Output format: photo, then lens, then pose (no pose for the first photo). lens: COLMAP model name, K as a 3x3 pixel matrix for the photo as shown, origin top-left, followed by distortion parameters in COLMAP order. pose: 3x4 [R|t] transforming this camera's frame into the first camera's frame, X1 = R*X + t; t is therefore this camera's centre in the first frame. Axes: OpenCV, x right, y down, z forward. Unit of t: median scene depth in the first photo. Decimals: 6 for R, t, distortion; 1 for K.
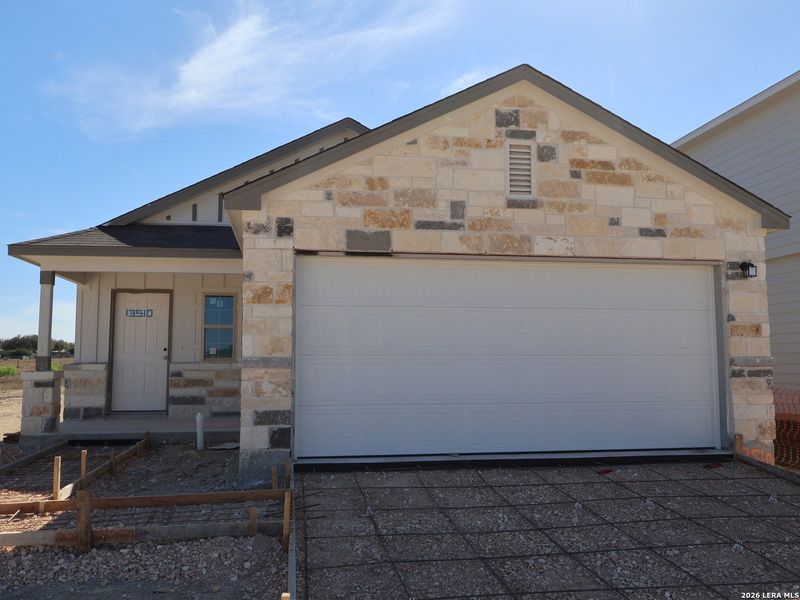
lens RADIAL K [[683.1, 0, 400.0], [0, 683.1, 300.0], [0, 0, 1]] dist [-0.004790, 0.003293]
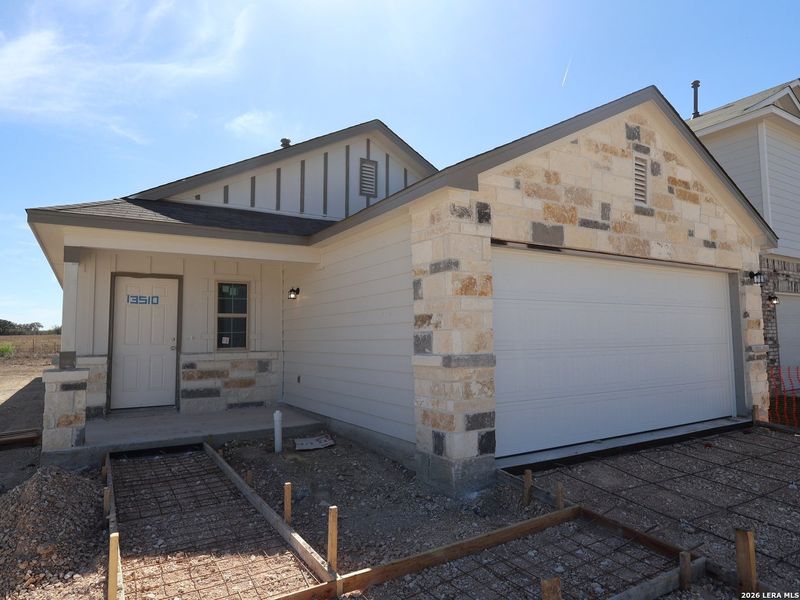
lens RADIAL K [[504.9, 0, 400.0], [0, 504.9, 300.0], [0, 0, 1]] dist [-0.002502, -0.000915]
pose [[0.925015, 0.020628, 0.379370, -0.493651], [-0.026057, 0.999618, 0.009180, 0.006930], [-0.379036, -0.018377, 0.925199, 0.381224]]
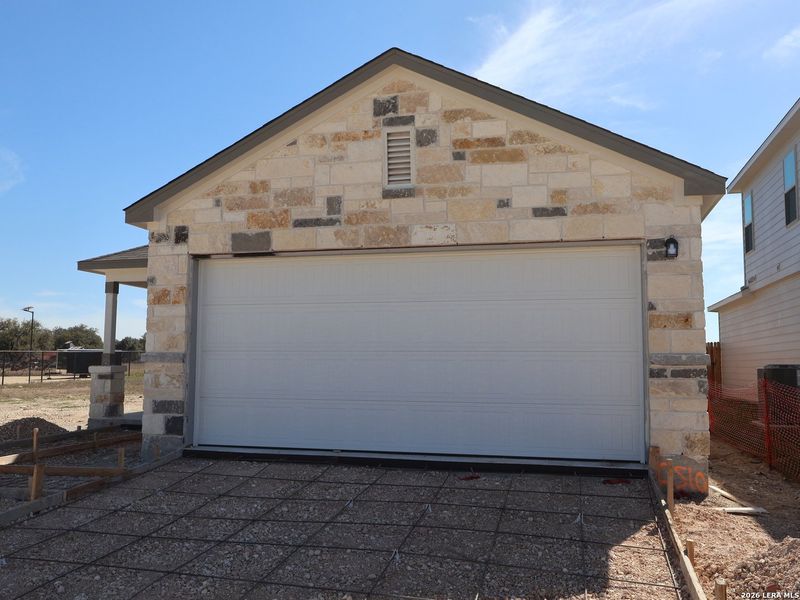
lens RADIAL K [[709.5, 0, 400.0], [0, 709.5, 300.0], [0, 0, 1]] dist [-0.000215, 0.000589]
pose [[0.915495, -0.029304, -0.401261, 0.569145], [0.029095, 0.999555, -0.006615, 0.015480], [0.401276, -0.005619, 0.915940, 0.085991]]
